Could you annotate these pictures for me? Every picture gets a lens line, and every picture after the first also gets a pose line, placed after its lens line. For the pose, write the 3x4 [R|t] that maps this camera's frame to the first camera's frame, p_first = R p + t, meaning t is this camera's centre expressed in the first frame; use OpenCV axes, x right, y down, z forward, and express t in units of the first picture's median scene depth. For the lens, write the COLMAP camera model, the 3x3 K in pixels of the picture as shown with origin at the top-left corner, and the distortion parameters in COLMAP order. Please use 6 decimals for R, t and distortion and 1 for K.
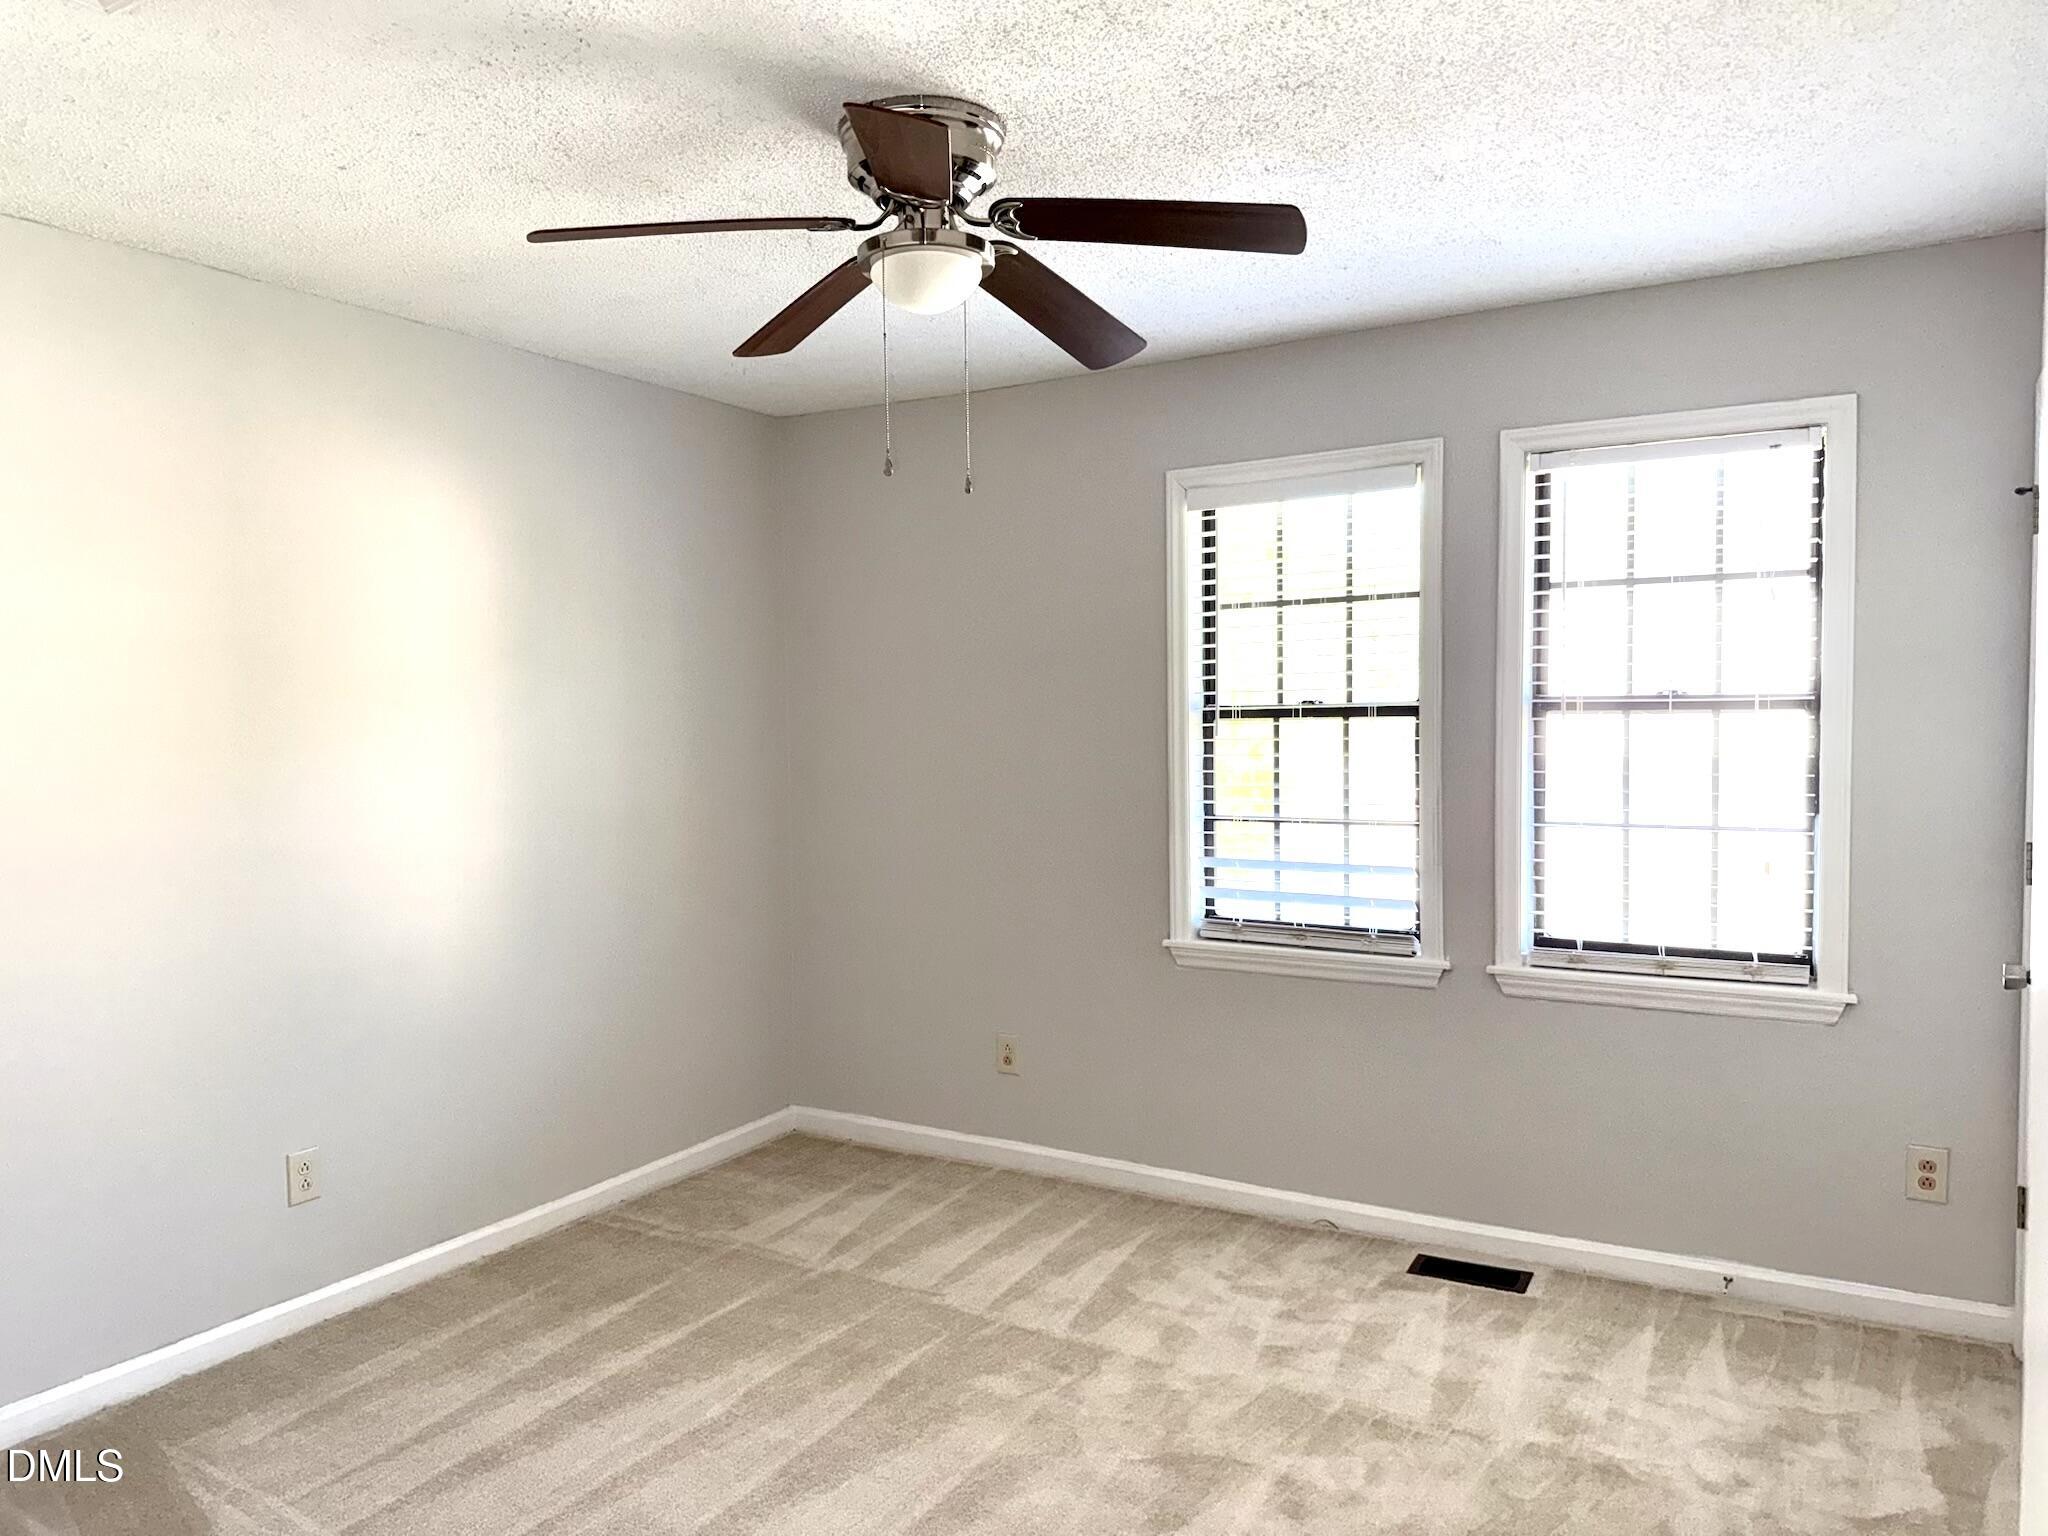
lens RADIAL K [[1422.2, 0, 1026.7], [0, 1422.2, 776.7], [0, 0, 1]] dist [0.000213, -0.008148]
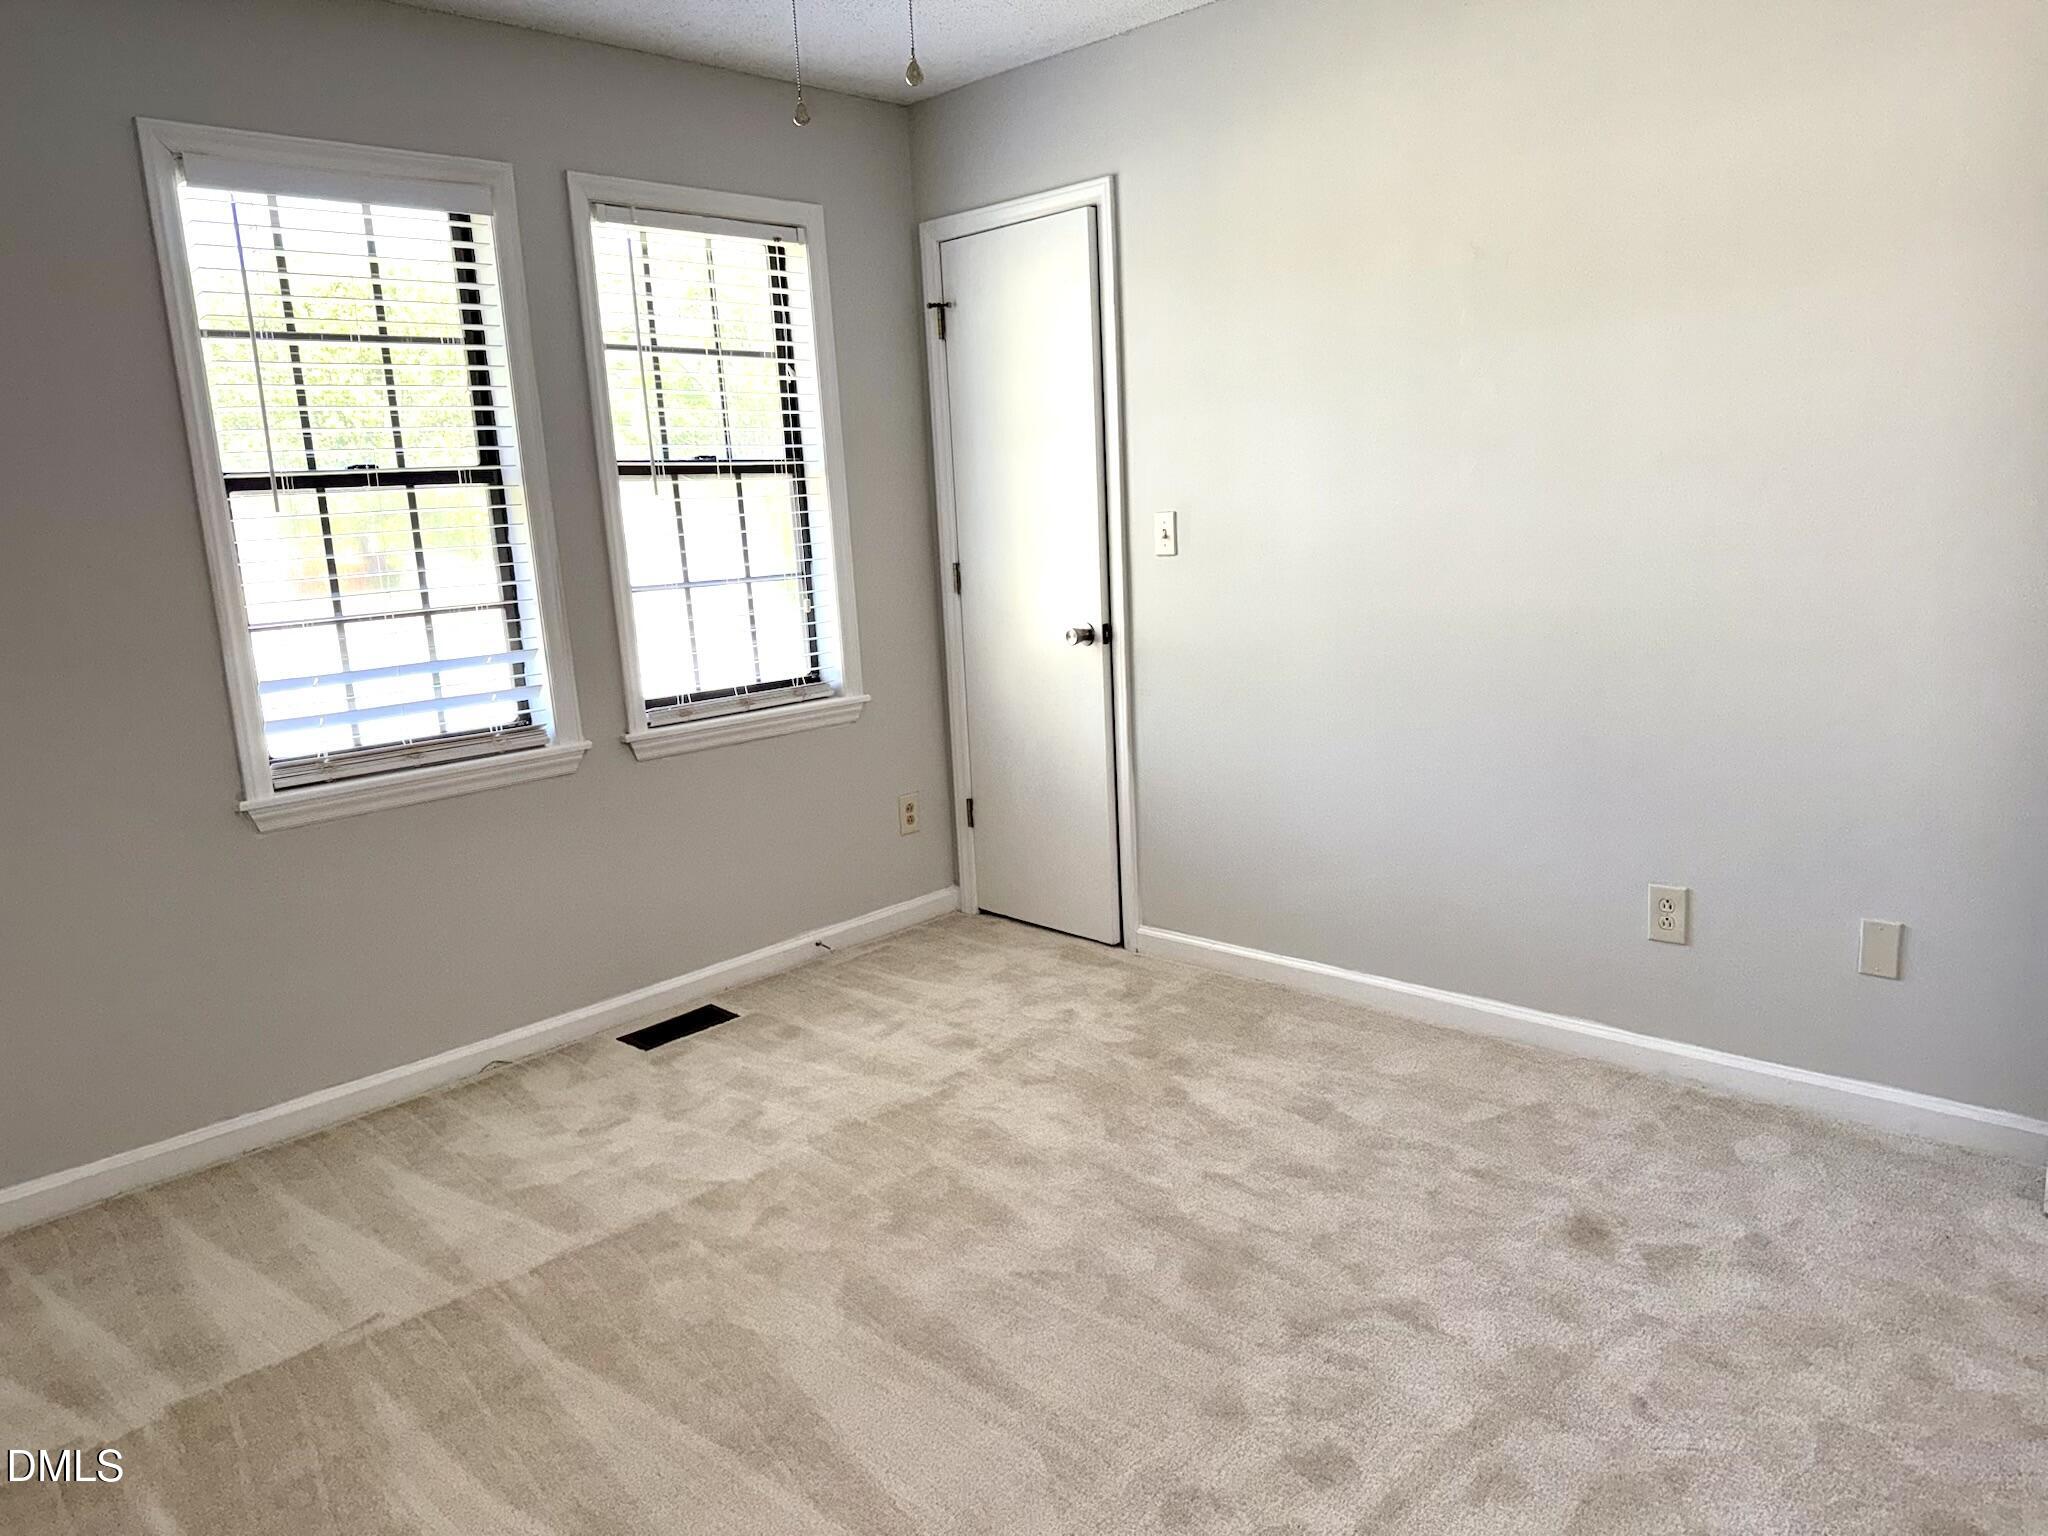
lens RADIAL K [[1502.7, 0, 1025.6], [0, 1502.7, 806.1], [0, 0, 1]] dist [-0.001514, -0.001738]
pose [[0.171072, -0.198333, 0.965090, -0.670005], [0.078149, 0.979175, 0.187375, 0.005833], [-0.982154, 0.043366, 0.183009, 0.545550]]
